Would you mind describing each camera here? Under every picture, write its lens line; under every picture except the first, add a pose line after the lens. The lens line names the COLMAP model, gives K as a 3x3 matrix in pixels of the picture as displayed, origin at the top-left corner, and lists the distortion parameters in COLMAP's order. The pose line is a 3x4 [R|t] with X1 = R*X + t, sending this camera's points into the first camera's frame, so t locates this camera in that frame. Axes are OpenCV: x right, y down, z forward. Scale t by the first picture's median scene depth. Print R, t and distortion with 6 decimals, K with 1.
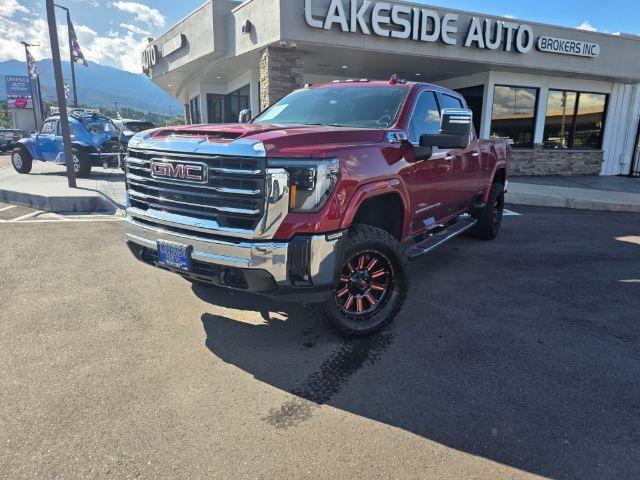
lens RADIAL K [[438.2, 0, 325.2], [0, 438.2, 228.2], [0, 0, 1]] dist [0.053781, -0.051781]
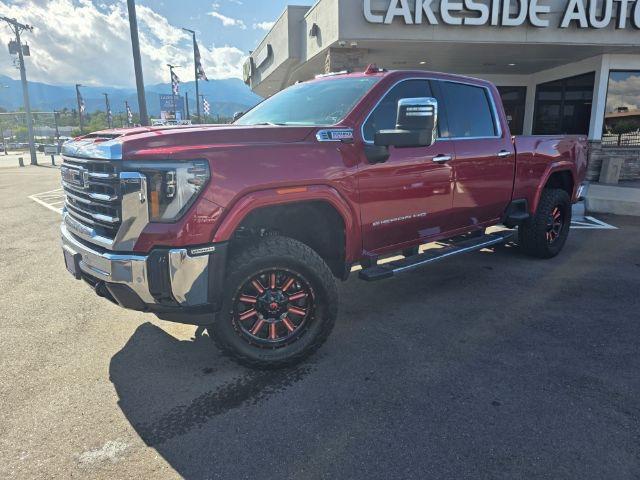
lens RADIAL K [[438.2, 0, 318.9], [0, 438.2, 226.9], [0, 0, 1]] dist [0.053781, -0.051781]
pose [[0.957818, 0.029727, -0.285833, 0.140841], [-0.033348, 0.999413, -0.007806, -0.008391], [0.285433, 0.017008, 0.958248, 0.068226]]
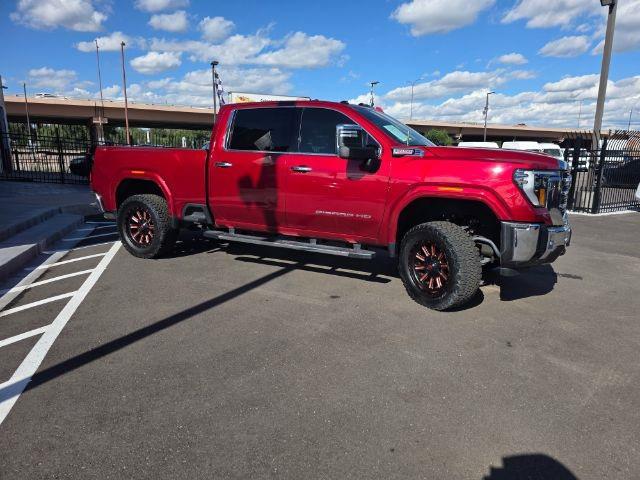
lens RADIAL K [[439.0, 0, 332.2], [0, 439.0, 234.6], [0, 0, 1]] dist [0.051911, -0.048974]
pose [[-0.129175, -0.204733, 0.970257, -0.540310], [0.179659, 0.957430, 0.225945, -0.137317], [-0.975211, 0.203501, -0.086894, 0.600797]]
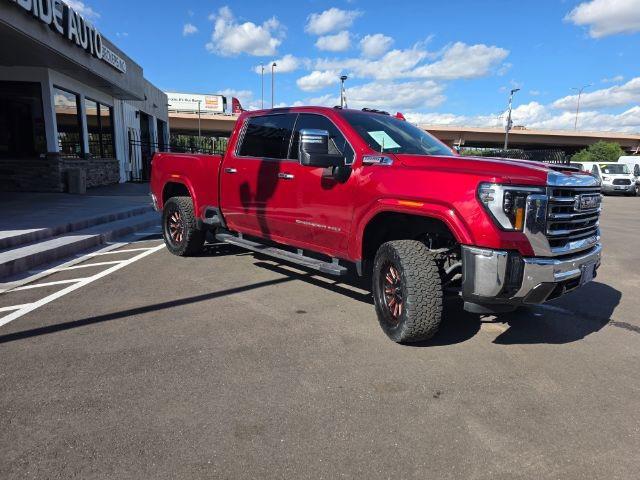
lens RADIAL K [[438.2, 0, 329.0], [0, 438.2, 237.6], [0, 0, 1]] dist [0.053781, -0.051781]
pose [[0.206256, -0.182035, 0.961416, -0.504273], [0.165109, 0.974929, 0.149172, -0.101124], [-0.964467, 0.127970, 0.231141, 0.429816]]
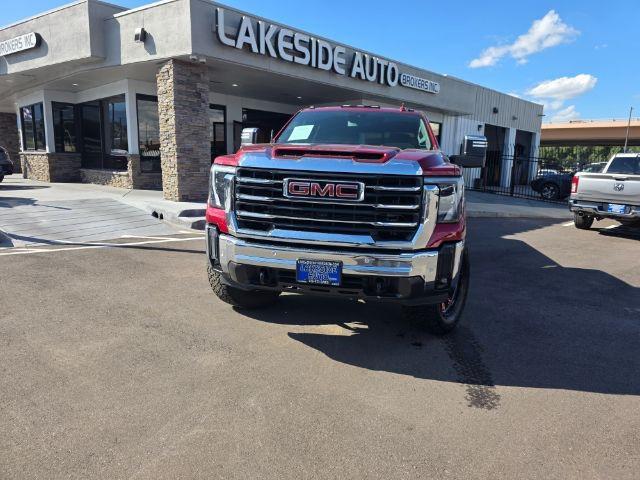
lens RADIAL K [[438.2, 0, 326.1], [0, 438.2, 226.7], [0, 0, 1]] dist [0.053781, -0.051781]
pose [[0.918958, -0.050491, 0.391110, -0.222336], [0.066676, 0.997384, -0.027903, -0.004526], [-0.388678, 0.051719, 0.919921, 0.018632]]
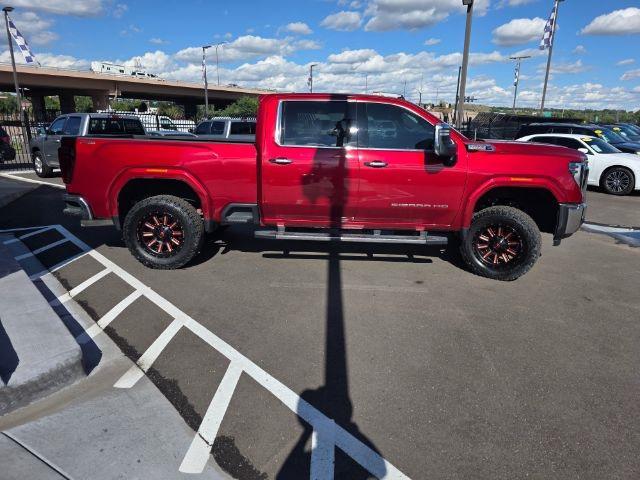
lens RADIAL K [[439.0, 0, 333.9], [0, 439.0, 234.5], [0, 0, 1]] dist [0.051911, -0.048974]
pose [[-0.541667, -0.238815, 0.805955, -0.442511], [0.135794, 0.921340, 0.364270, -0.218755], [-0.829552, 0.306757, -0.466630, 0.878553]]
